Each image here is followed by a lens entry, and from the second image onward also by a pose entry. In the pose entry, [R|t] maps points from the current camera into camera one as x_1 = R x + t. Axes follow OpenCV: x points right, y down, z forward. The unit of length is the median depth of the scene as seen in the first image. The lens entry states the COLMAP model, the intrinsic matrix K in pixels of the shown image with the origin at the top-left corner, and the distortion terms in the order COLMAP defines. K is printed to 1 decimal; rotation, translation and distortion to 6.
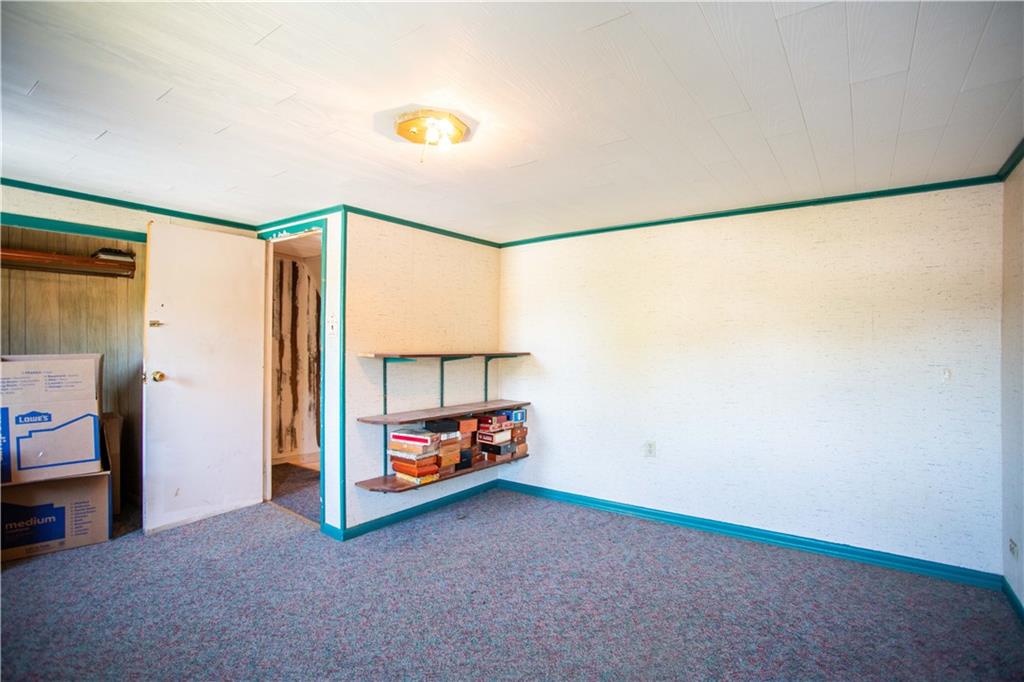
lens RADIAL K [[496.5, 0, 520.8], [0, 496.5, 340.5], [0, 0, 1]] dist [-0.085493, 0.035317]
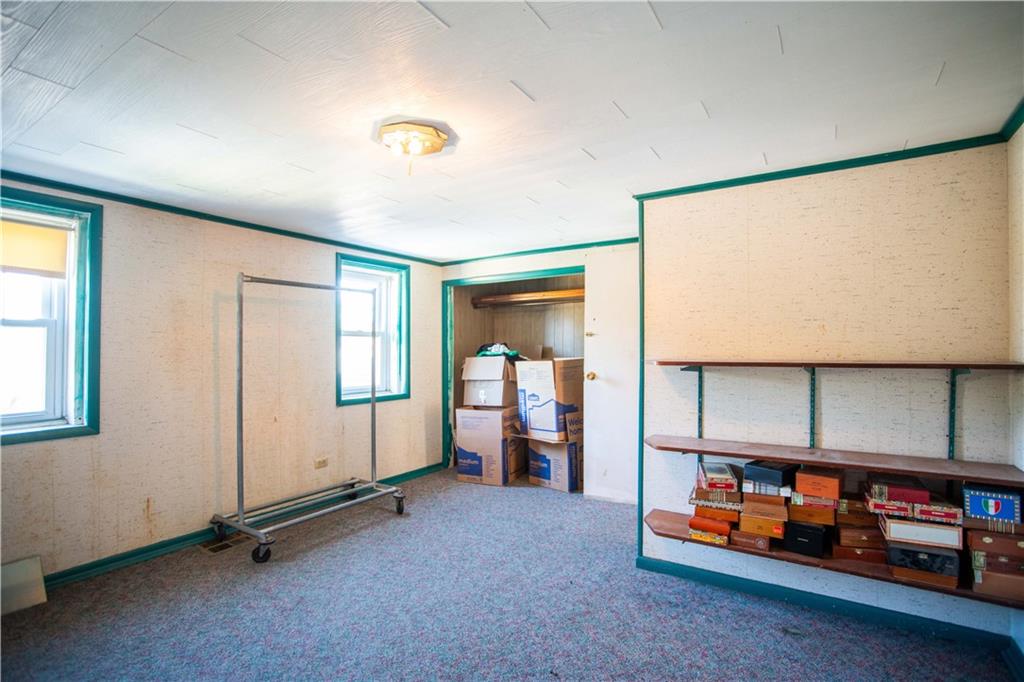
lens RADIAL K [[496.5, 0, 520.8], [0, 496.5, 340.5], [0, 0, 1]] dist [-0.085493, 0.035317]
pose [[0.046160, -0.027877, -0.998545, 0.525987], [0.009983, 0.999573, -0.027444, 0.015165], [0.998884, -0.008702, 0.046419, 0.730945]]
